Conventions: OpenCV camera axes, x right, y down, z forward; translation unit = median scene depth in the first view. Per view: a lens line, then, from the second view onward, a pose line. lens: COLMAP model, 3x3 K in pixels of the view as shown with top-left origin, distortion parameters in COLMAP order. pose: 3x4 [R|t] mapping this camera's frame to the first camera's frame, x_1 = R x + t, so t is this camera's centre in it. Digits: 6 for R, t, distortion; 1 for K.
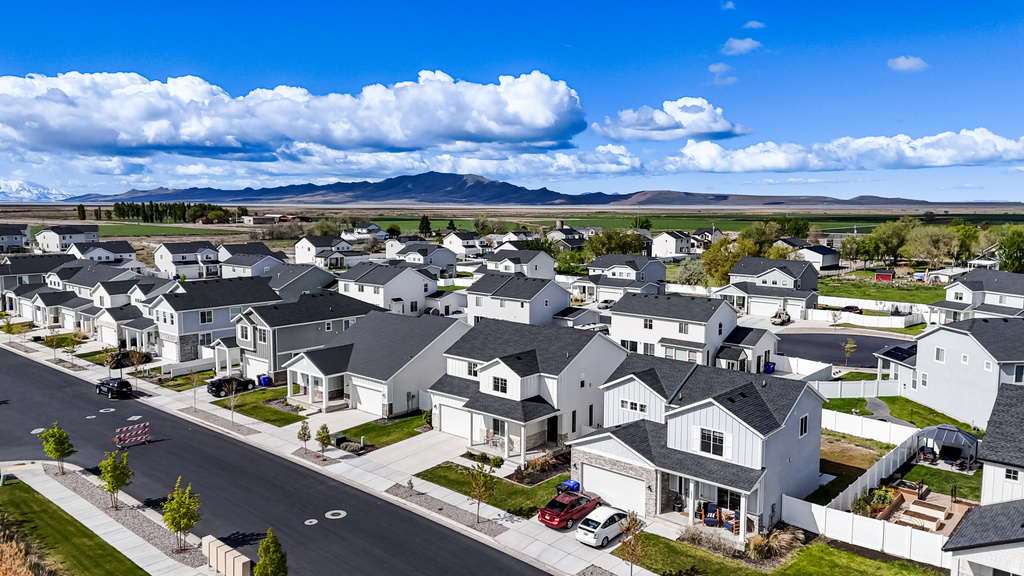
lens RADIAL K [[747.4, 0, 512.0], [0, 747.4, 288.0], [0, 0, 1]] dist [0.081653, -0.078135]
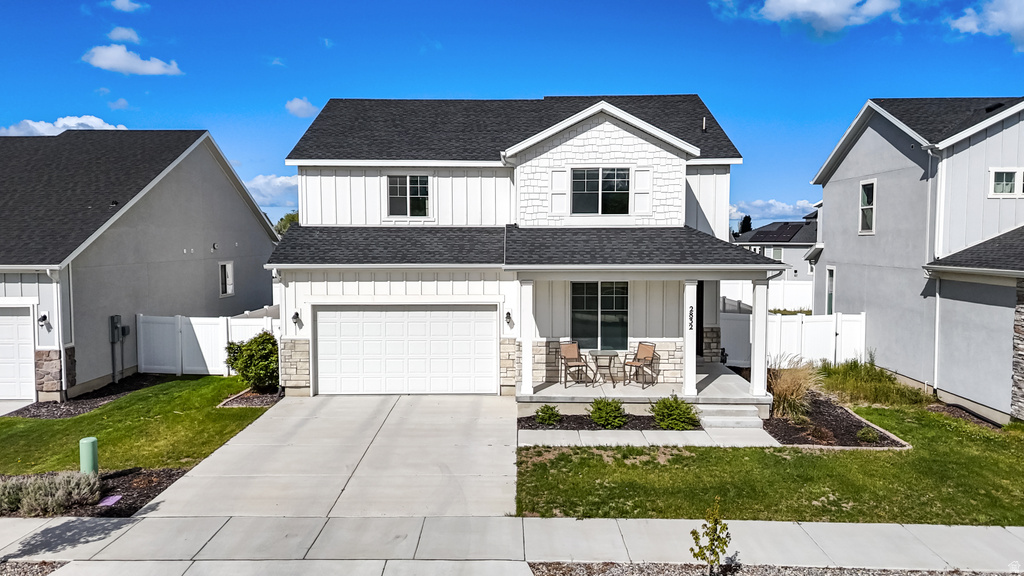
lens RADIAL K [[747.4, 0, 512.0], [0, 747.4, 288.0], [0, 0, 1]] dist [0.081653, -0.078135]
pose [[0.755890, -0.044296, 0.653199, -0.248630], [0.078742, 0.996617, -0.023536, 0.168342], [-0.649947, 0.069225, 0.756821, 0.744938]]
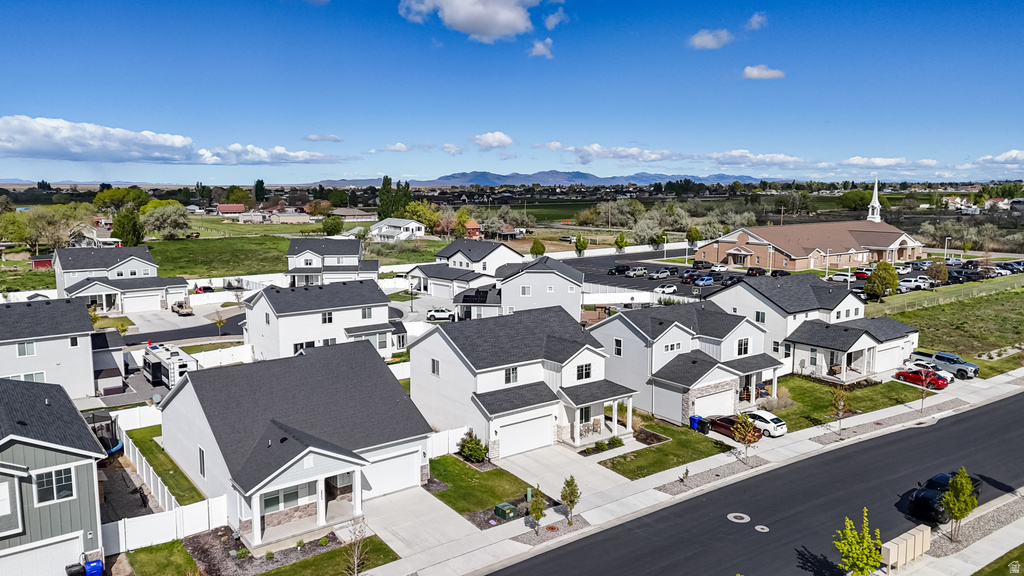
lens RADIAL K [[747.4, 0, 512.0], [0, 747.4, 288.0], [0, 0, 1]] dist [0.081653, -0.078135]
pose [[0.196873, -0.138588, 0.970585, -0.925481], [0.110706, 0.986770, 0.118444, -0.100123], [-0.974159, 0.084131, 0.209611, 0.837171]]
